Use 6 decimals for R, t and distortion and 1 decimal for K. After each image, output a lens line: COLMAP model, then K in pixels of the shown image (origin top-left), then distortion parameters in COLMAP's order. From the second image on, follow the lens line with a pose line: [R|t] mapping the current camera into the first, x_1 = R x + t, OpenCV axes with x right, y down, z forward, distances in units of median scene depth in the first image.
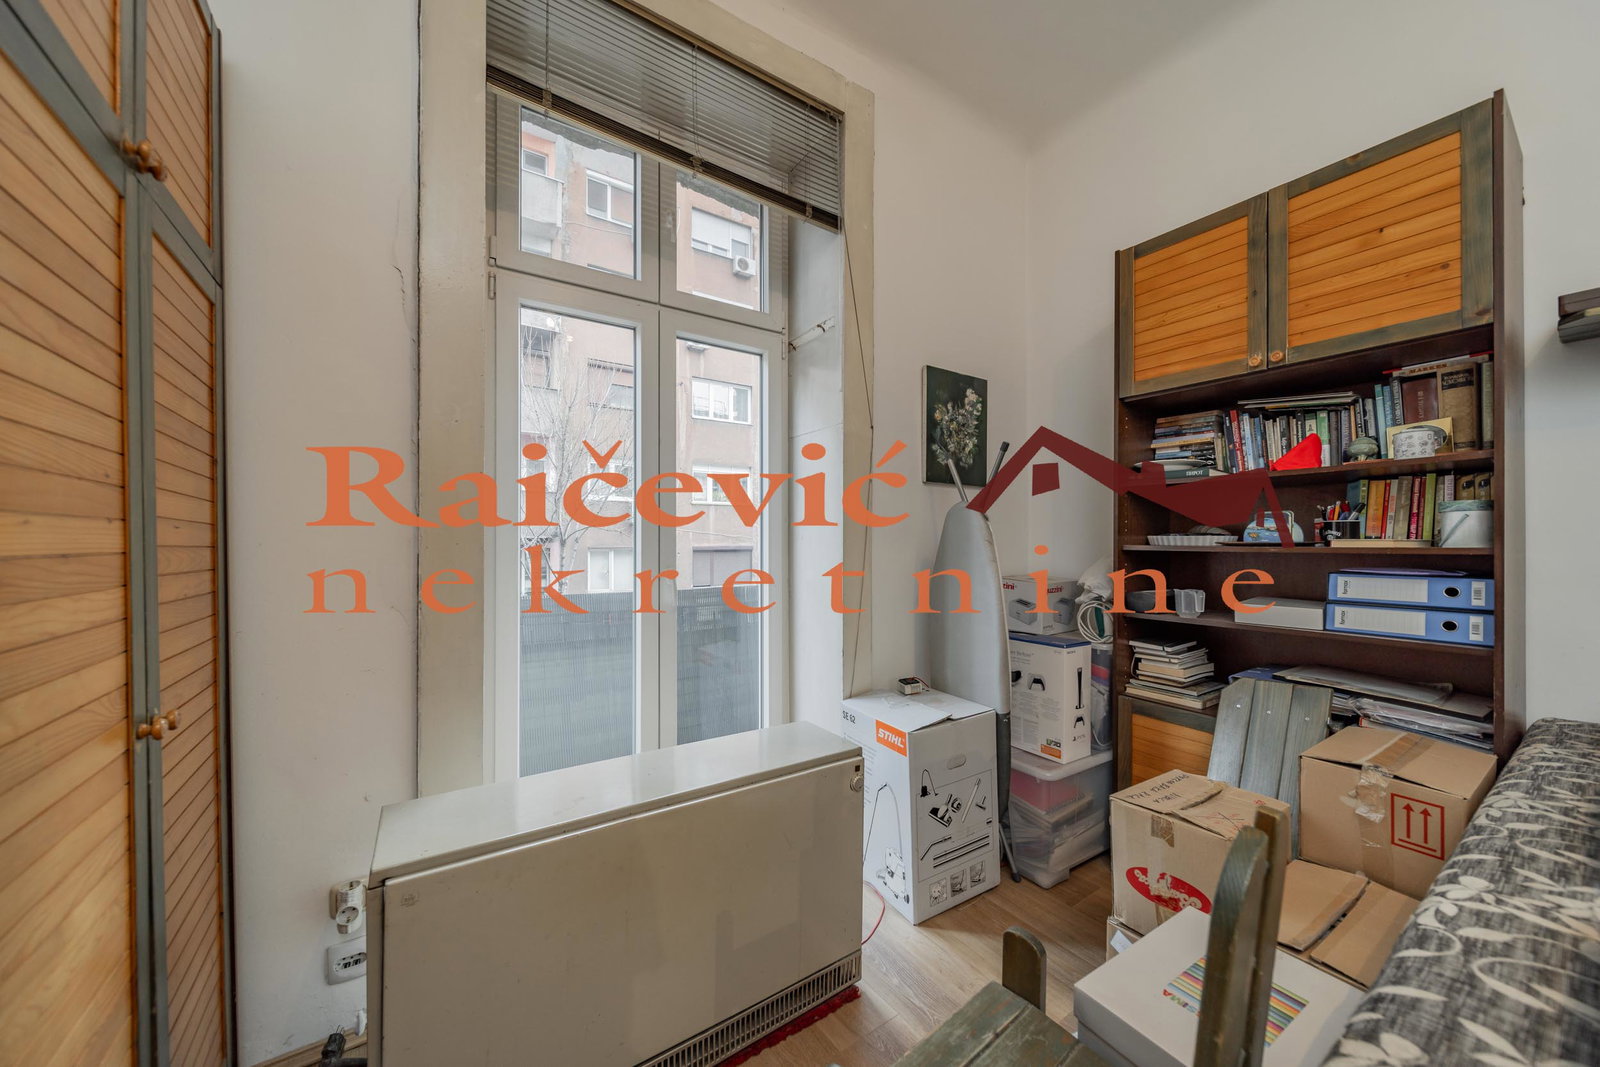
lens RADIAL K [[561.6, 0, 798.6], [0, 561.6, 544.5], [0, 0, 1]] dist [-0.001330, -0.000233]
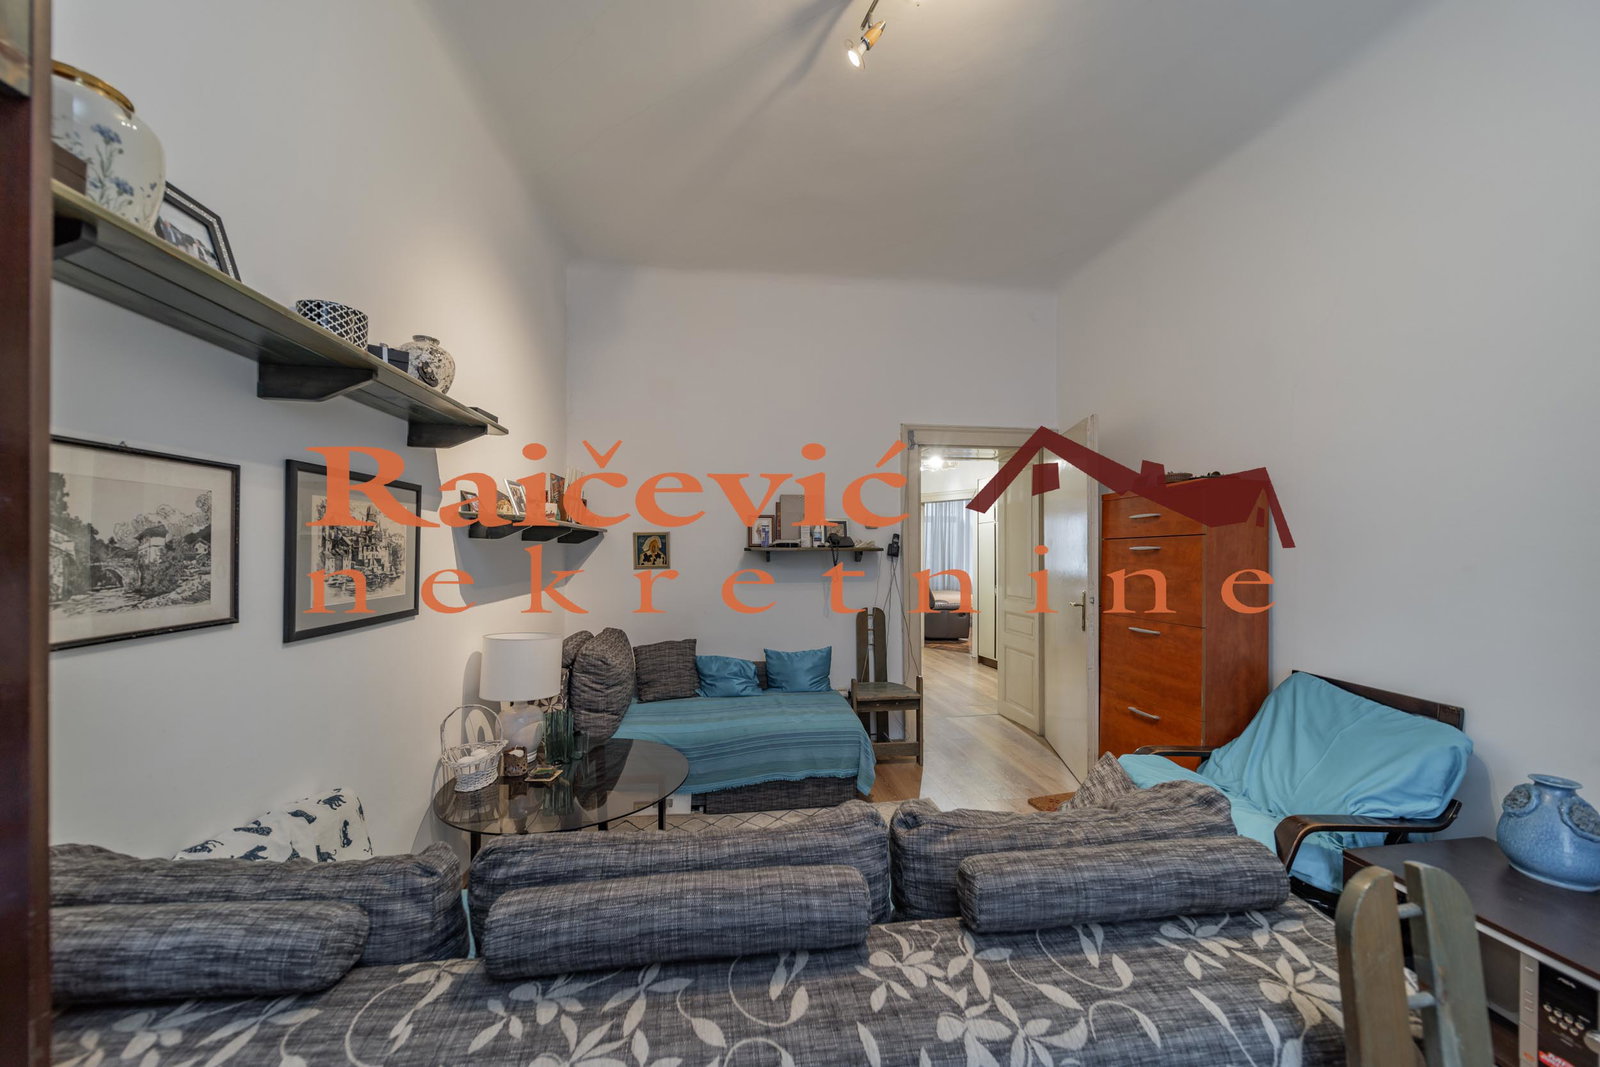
lens RADIAL K [[558.6, 0, 797.2], [0, 558.6, 551.6], [0, 0, 1]] dist [-0.000946, 0.000034]
pose [[-0.893736, -0.002550, 0.448587, 1.074097], [-0.000153, 0.999986, 0.005379, -0.156447], [-0.448594, 0.004739, -0.893723, 1.973597]]
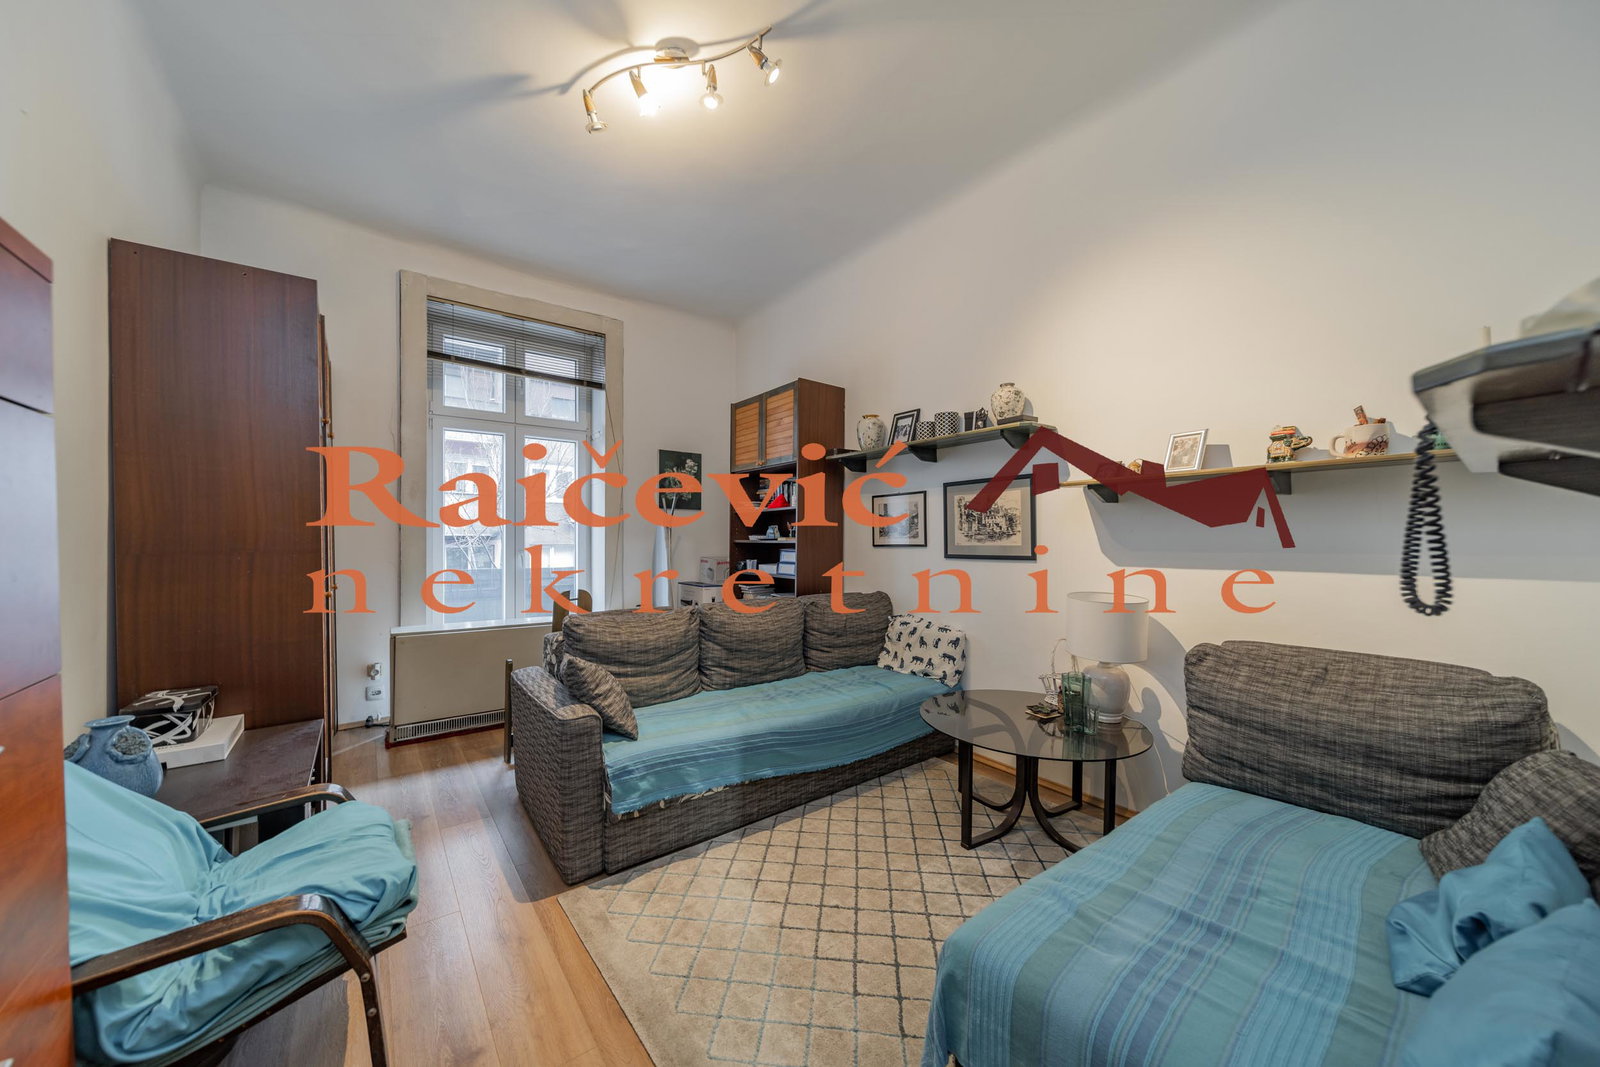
lens RADIAL K [[561.6, 0, 798.6], [0, 561.6, 544.5], [0, 0, 1]] dist [-0.001330, -0.000233]
pose [[0.997980, 0.001701, 0.063505, 1.933324], [-0.001948, 0.999991, 0.003832, 0.029179], [-0.063498, -0.003948, 0.997974, -3.308345]]
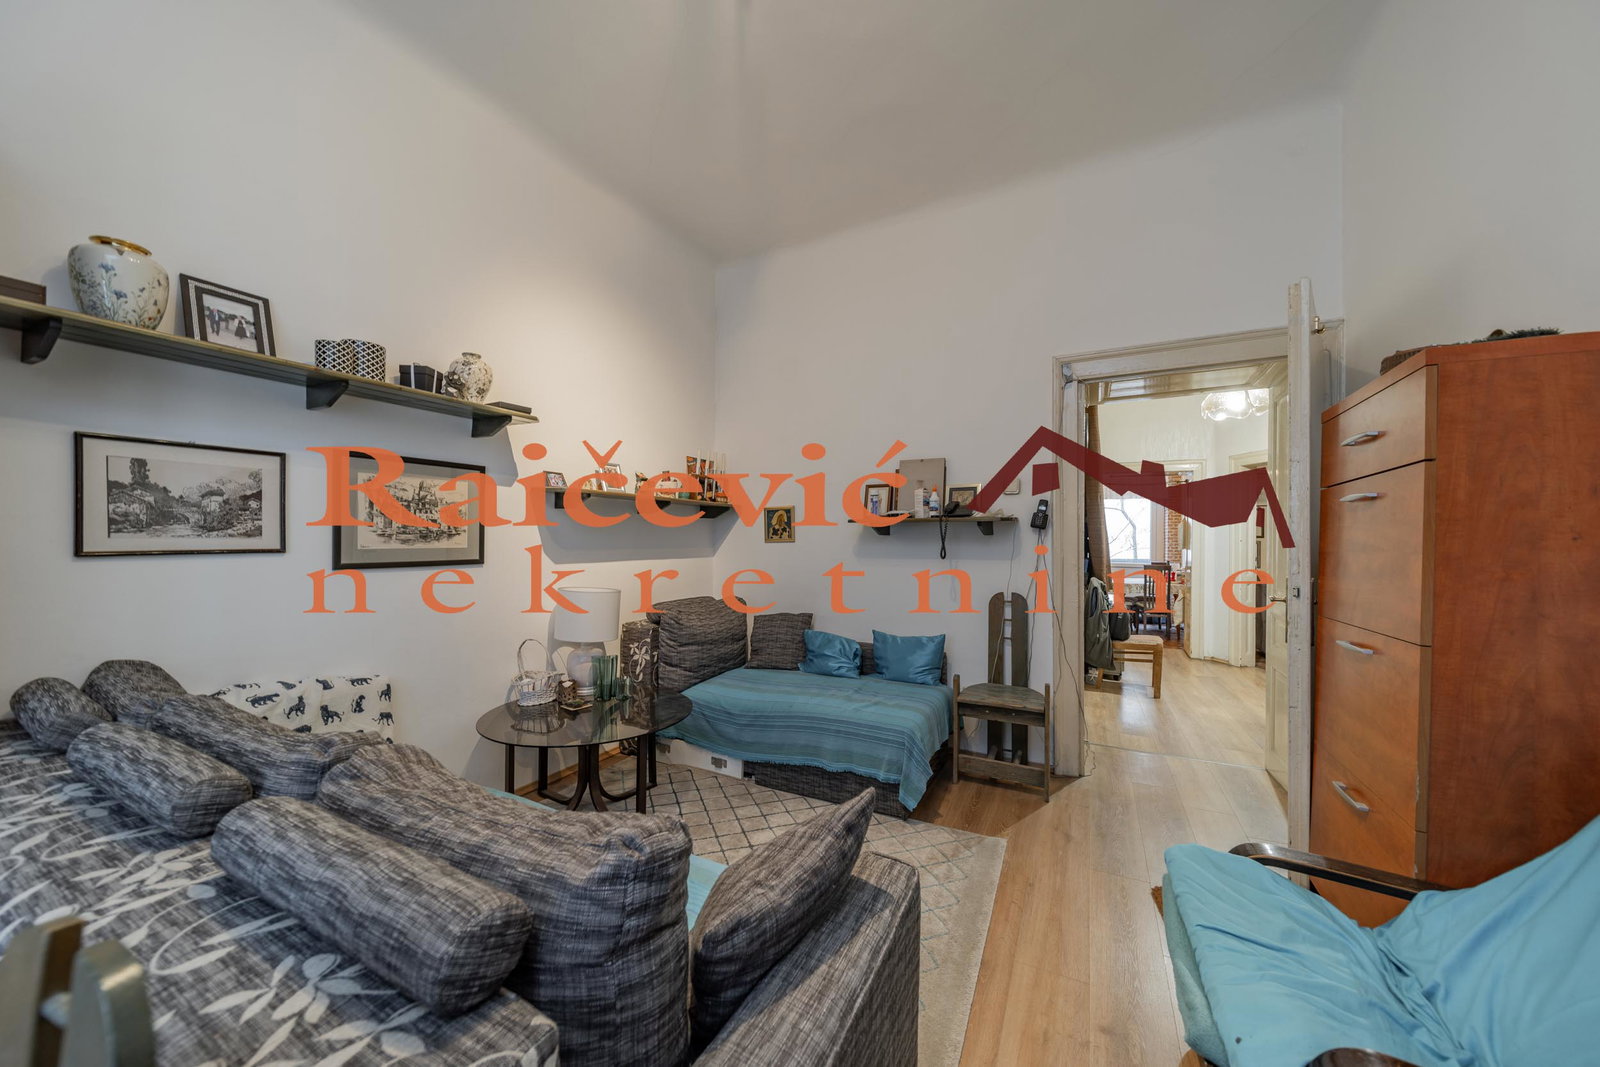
lens RADIAL K [[561.6, 0, 798.6], [0, 561.6, 544.5], [0, 0, 1]] dist [-0.001330, -0.000233]
pose [[-0.476601, -0.009185, 0.879072, -0.155366], [-0.001387, 0.999952, 0.009696, -0.004367], [-0.879119, 0.003402, -0.476591, 0.392689]]
